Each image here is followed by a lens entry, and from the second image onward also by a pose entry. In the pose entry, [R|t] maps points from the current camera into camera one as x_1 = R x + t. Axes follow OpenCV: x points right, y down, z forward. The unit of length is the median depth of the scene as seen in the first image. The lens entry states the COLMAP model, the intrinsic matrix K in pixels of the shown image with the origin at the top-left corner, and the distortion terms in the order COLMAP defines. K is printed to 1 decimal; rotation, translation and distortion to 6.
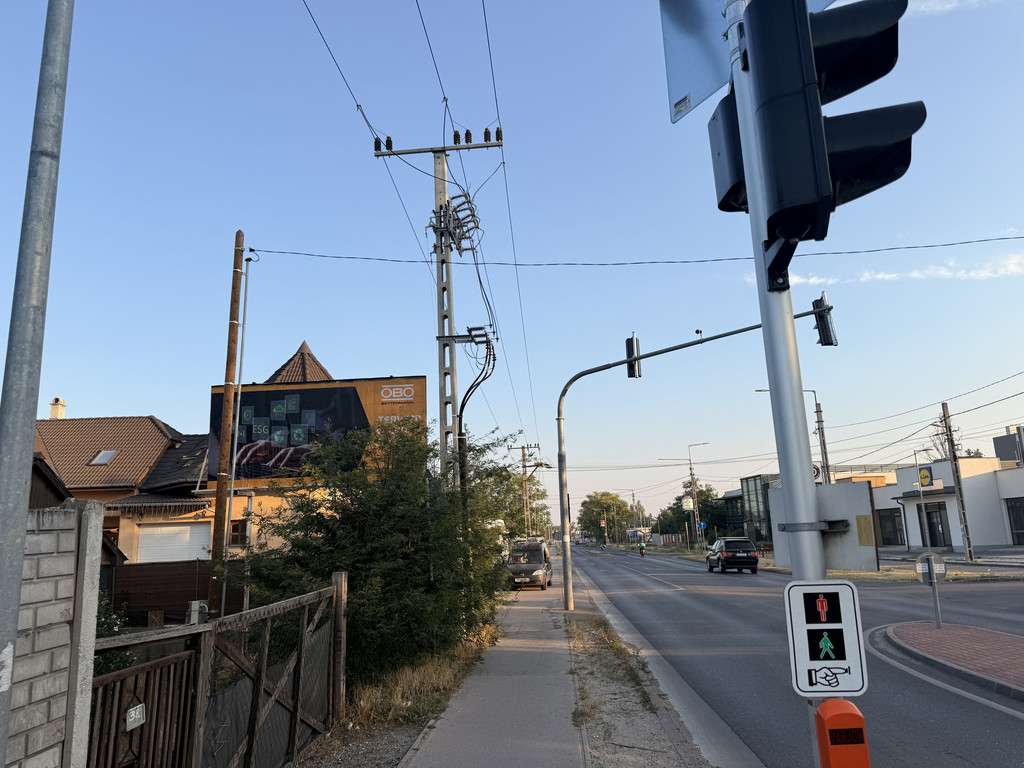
lens RADIAL K [[713.1, 0, 521.3], [0, 713.1, 390.7], [0, 0, 1]] dist [0.074612, -0.073477]
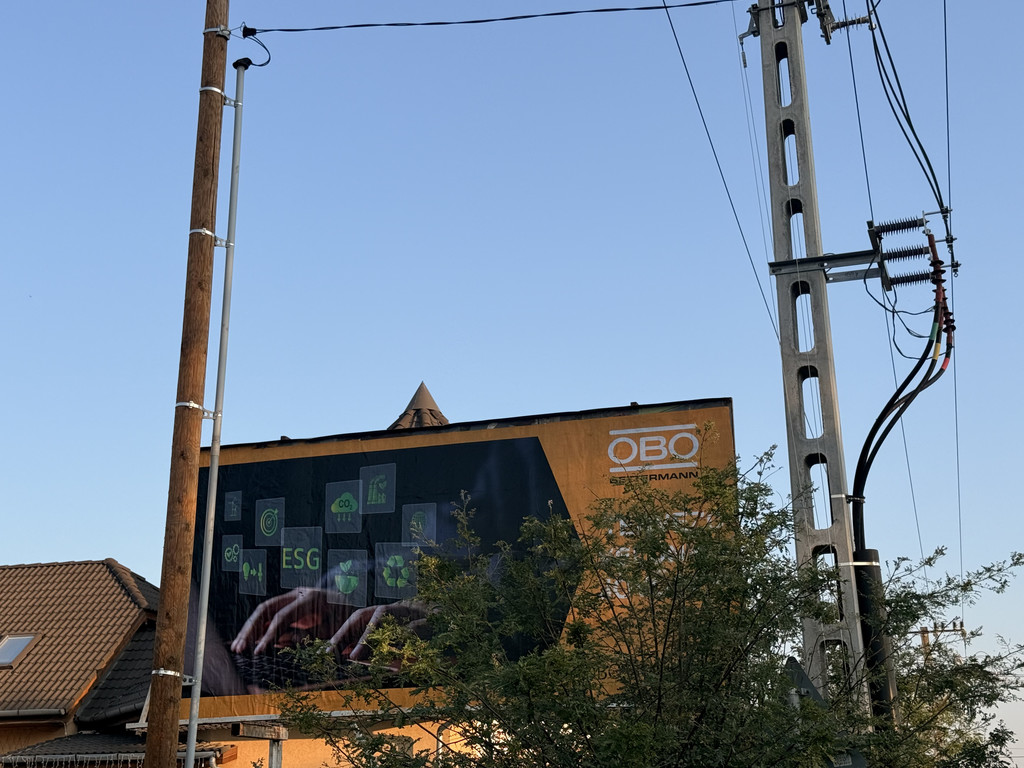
lens RADIAL K [[1480.2, 0, 511.3], [0, 1480.2, 389.0], [0, 0, 1]] dist [0.163008, 0.000000]
pose [[0.970508, -0.044874, -0.236854, -0.065542], [0.024421, 0.995769, -0.088591, 0.037369], [0.239827, 0.080194, 0.967498, 0.263523]]
